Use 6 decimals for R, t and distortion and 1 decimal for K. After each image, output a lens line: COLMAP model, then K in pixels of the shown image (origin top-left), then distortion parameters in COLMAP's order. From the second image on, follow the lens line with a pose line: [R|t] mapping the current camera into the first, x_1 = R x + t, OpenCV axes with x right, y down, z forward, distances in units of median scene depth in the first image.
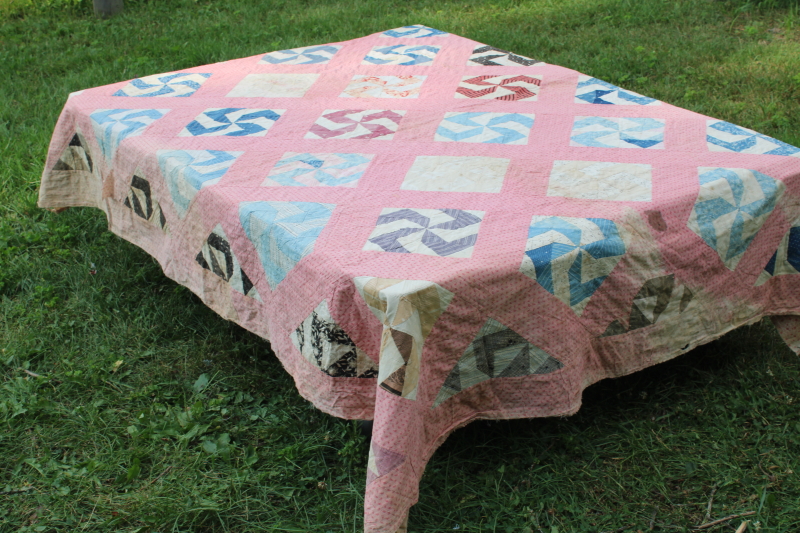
lens RADIAL K [[1197.5, 0, 413.0], [0, 1197.5, 285.9], [0, 0, 1]] dist [-0.048255, 0.122786]
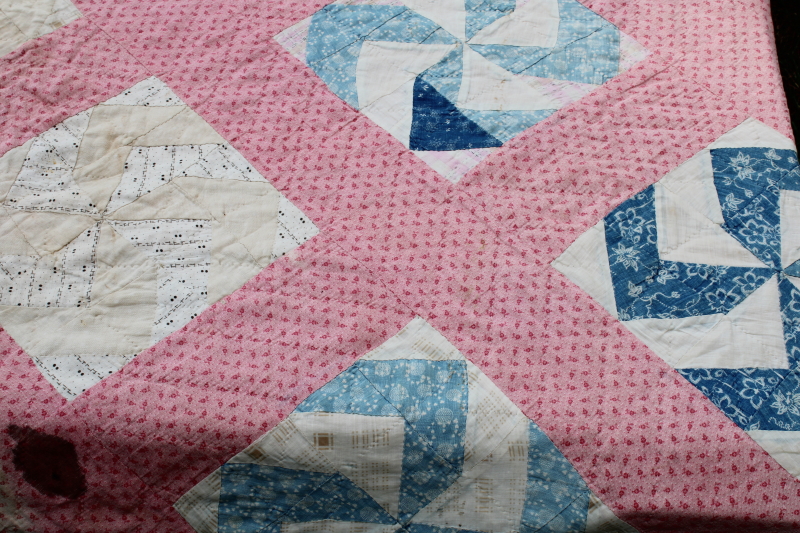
lens RADIAL K [[1197.5, 0, 413.0], [0, 1197.5, 285.9], [0, 0, 1]] dist [-0.048255, 0.122786]
pose [[0.788297, 0.502902, -0.354510, 0.365708], [-0.291760, 0.812784, 0.504240, -0.277950], [0.541723, -0.294059, 0.787442, 0.813899]]
